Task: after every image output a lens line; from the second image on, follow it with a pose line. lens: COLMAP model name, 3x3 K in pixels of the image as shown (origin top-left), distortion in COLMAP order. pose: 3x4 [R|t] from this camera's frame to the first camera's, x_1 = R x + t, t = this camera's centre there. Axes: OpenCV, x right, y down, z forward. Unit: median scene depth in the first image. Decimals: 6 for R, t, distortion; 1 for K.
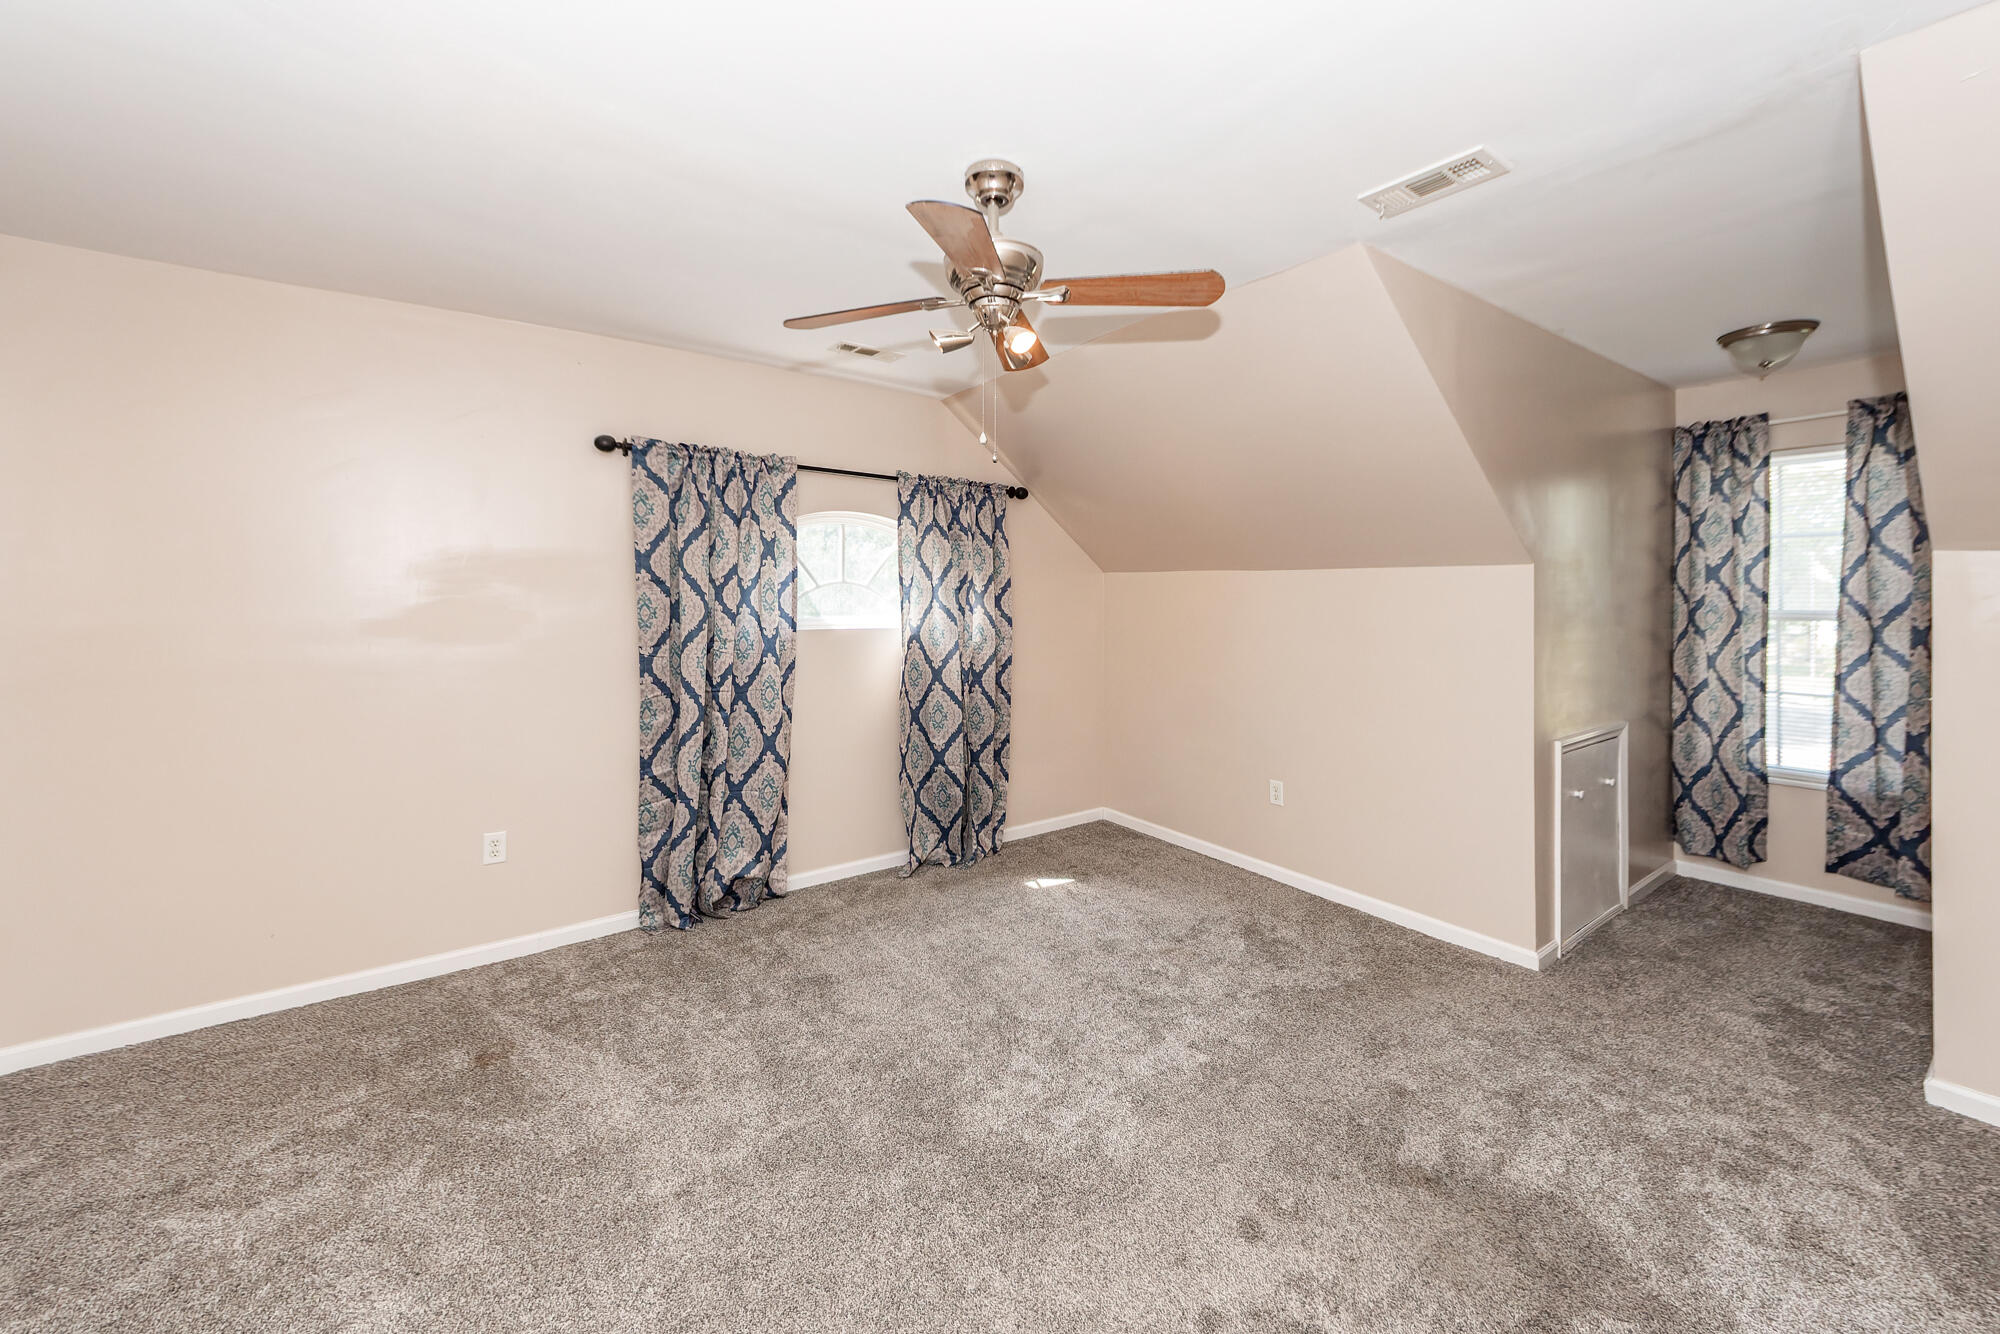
lens RADIAL K [[788.7, 0, 1005.8], [0, 788.7, 607.7], [0, 0, 1]] dist [0.011548, 0.000104]
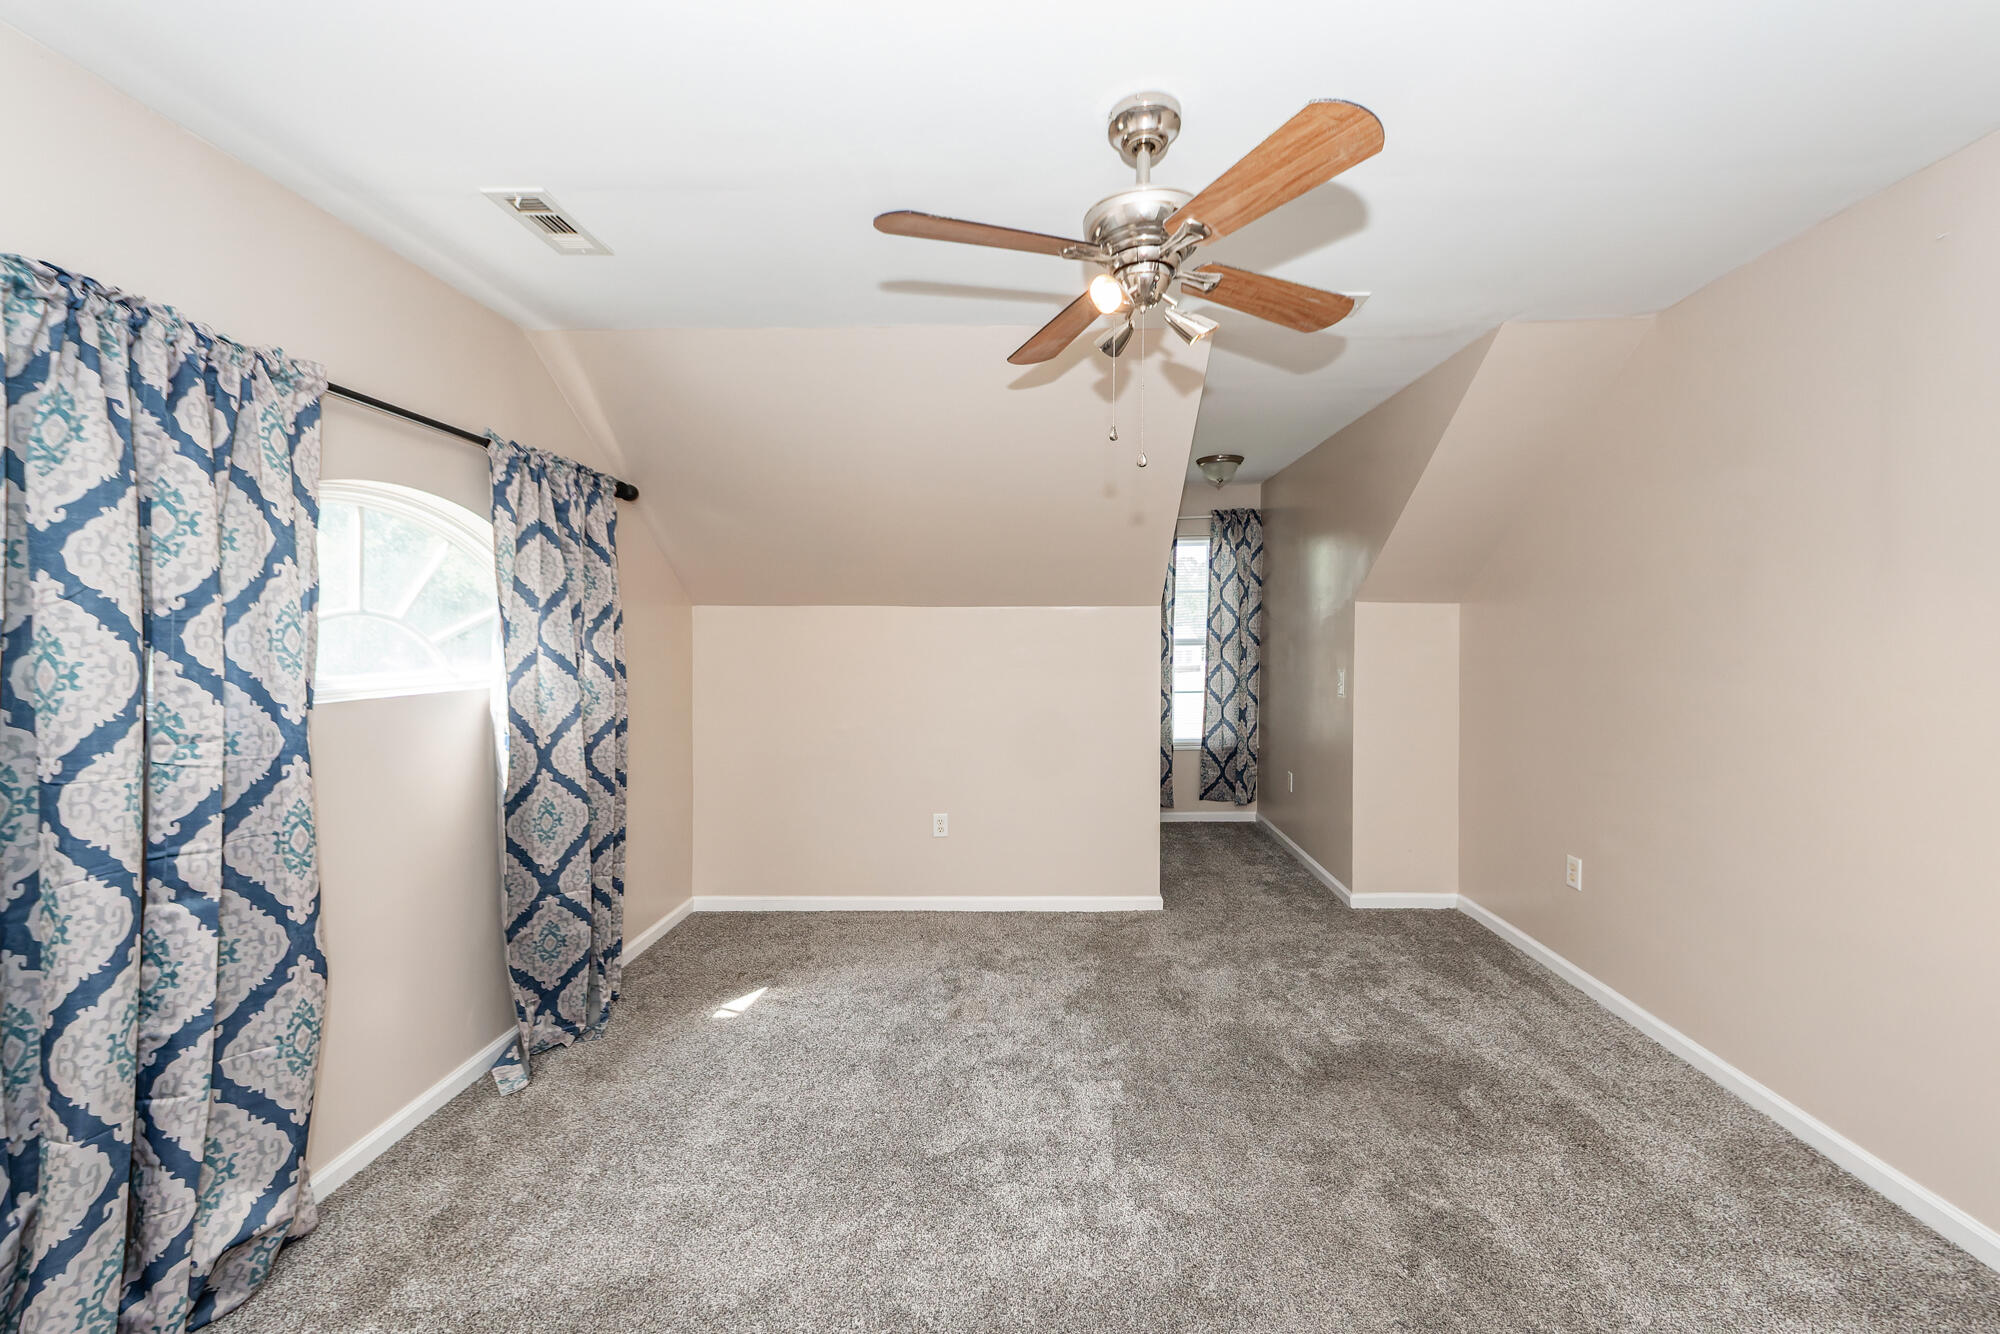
lens RADIAL K [[771.5, 0, 1037.0], [0, 771.5, 650.6], [0, 0, 1]] dist [0.031358, -0.017978]
pose [[0.584804, -0.026696, 0.810735, -0.384744], [0.020762, 0.999623, 0.017939, -0.005969], [-0.810909, 0.006341, 0.585138, 0.314147]]
